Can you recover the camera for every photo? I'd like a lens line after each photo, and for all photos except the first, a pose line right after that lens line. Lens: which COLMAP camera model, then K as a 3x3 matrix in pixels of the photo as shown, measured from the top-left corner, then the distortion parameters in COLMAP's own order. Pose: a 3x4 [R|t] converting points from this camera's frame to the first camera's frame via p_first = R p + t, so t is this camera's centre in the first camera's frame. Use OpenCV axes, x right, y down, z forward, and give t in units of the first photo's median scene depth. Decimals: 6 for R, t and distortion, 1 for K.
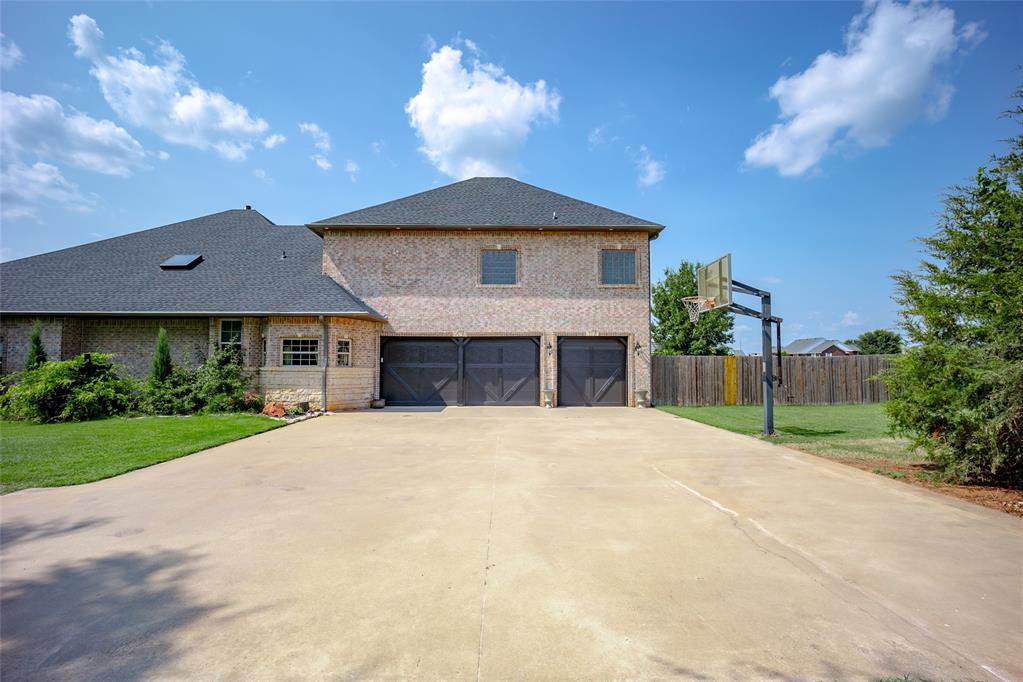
lens RADIAL K [[449.3, 0, 497.7], [0, 449.3, 363.2], [0, 0, 1]] dist [-0.008186, 0.000052]
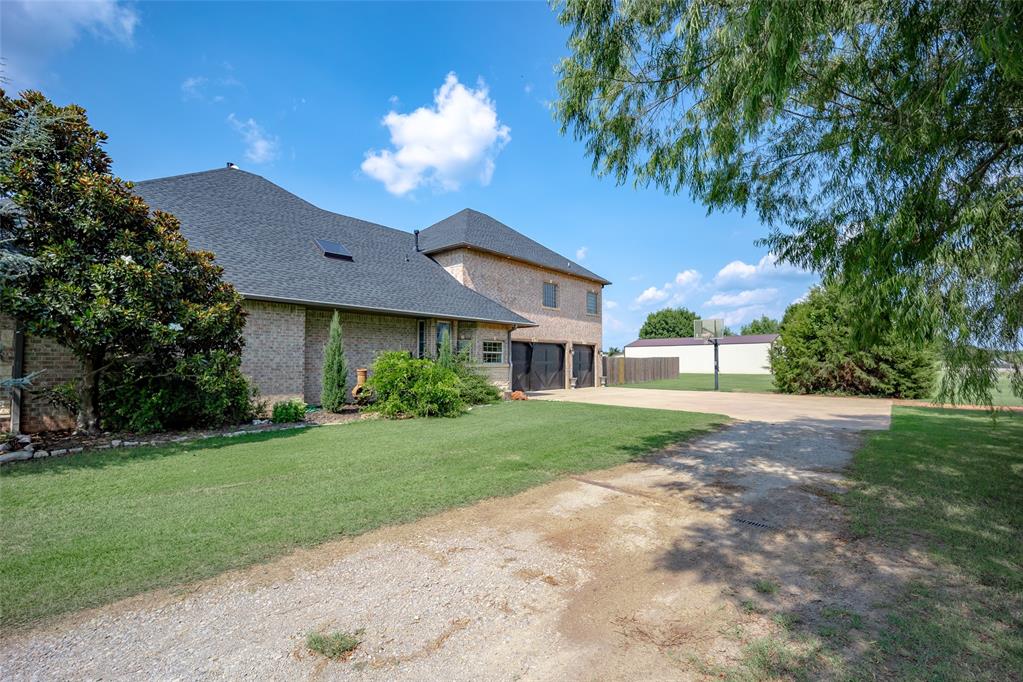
lens RADIAL K [[449.3, 0, 497.7], [0, 449.3, 363.2], [0, 0, 1]] dist [-0.008186, 0.000052]
pose [[0.678409, -0.002468, 0.734681, -1.193004], [-0.009404, 0.999883, 0.012043, -0.007877], [-0.734625, -0.015079, 0.678306, 0.126387]]
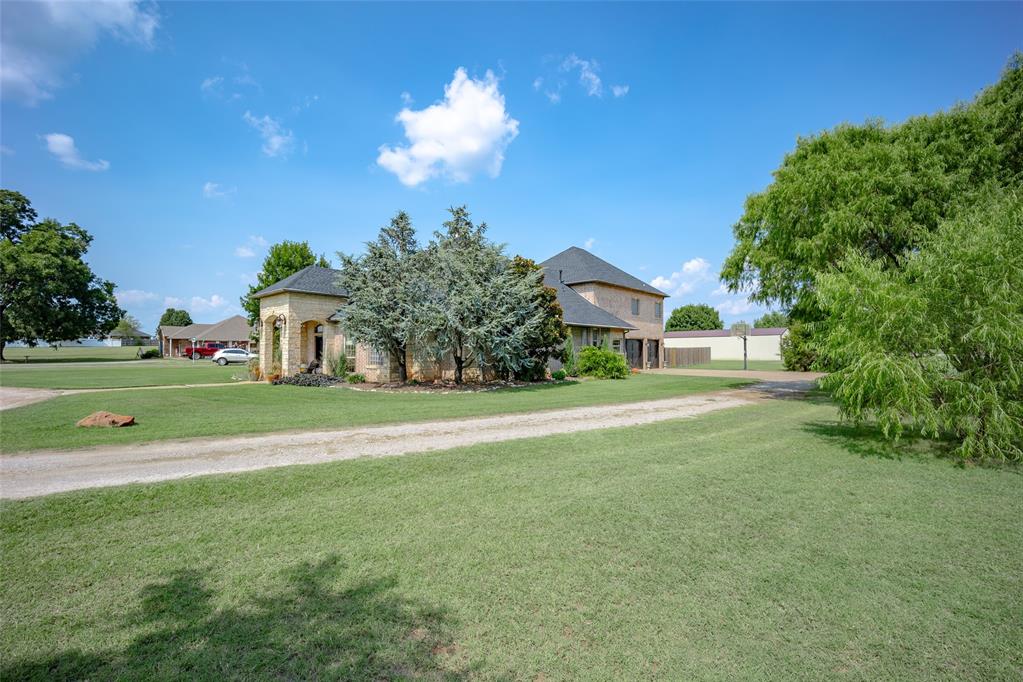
lens RADIAL K [[446.7, 0, 492.8], [0, 446.7, 347.2], [0, 0, 1]] dist [-0.022108, -0.000054]
pose [[0.696797, 0.004097, 0.717257, -2.073239], [-0.009281, 0.999951, 0.003305, -0.016616], [-0.717209, -0.008960, 0.696801, -0.035553]]
